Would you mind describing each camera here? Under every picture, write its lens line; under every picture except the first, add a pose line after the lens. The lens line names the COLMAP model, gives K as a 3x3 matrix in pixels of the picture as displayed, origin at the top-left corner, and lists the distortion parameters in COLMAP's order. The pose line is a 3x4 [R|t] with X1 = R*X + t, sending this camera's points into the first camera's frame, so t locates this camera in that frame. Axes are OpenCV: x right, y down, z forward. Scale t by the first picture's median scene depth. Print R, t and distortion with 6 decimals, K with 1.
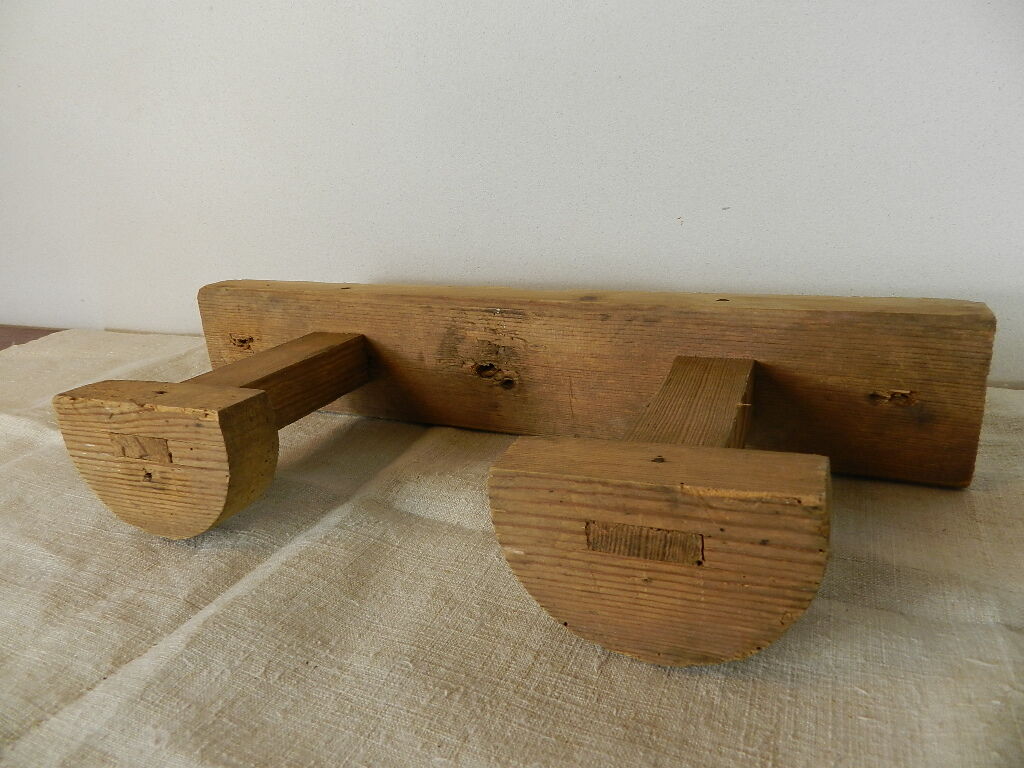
lens RADIAL K [[686.2, 0, 512.0], [0, 686.2, 384.0], [0, 0, 1]] dist [0.011254, 0.003684]
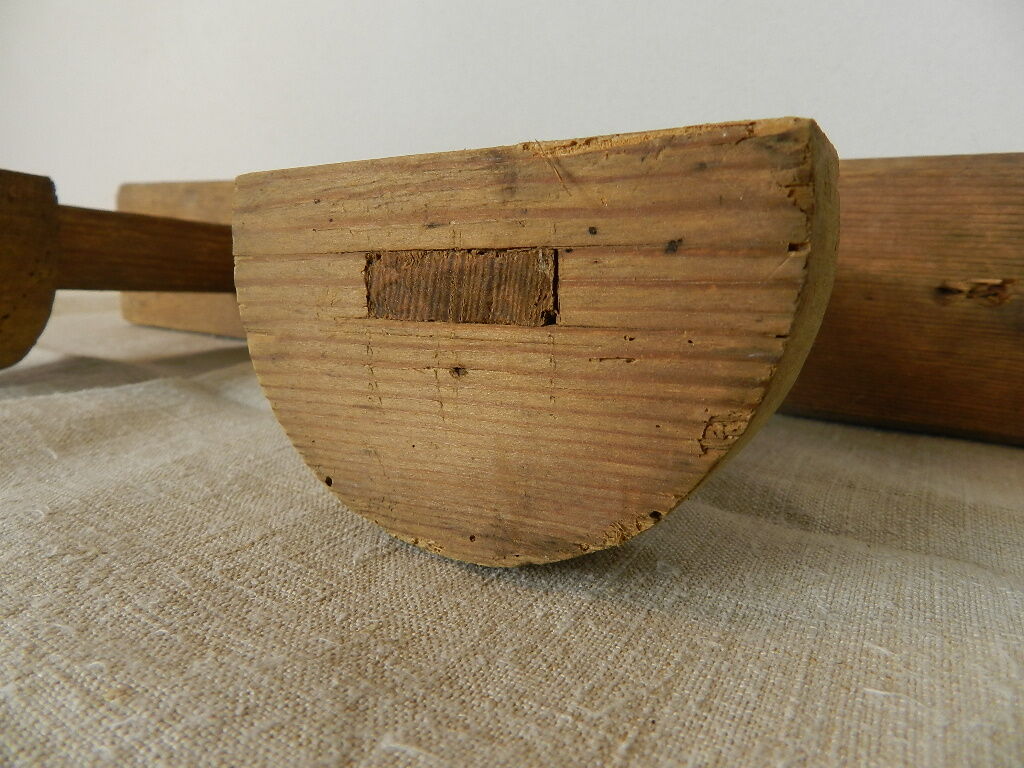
lens RADIAL K [[687.8, 0, 512.0], [0, 687.8, 384.0], [0, 0, 1]] dist [0.034934, -0.032985]
pose [[0.987700, 0.126024, -0.092552, 0.236148], [-0.140005, 0.976368, -0.164632, 0.309861], [0.069617, 0.175564, 0.982003, 0.415600]]
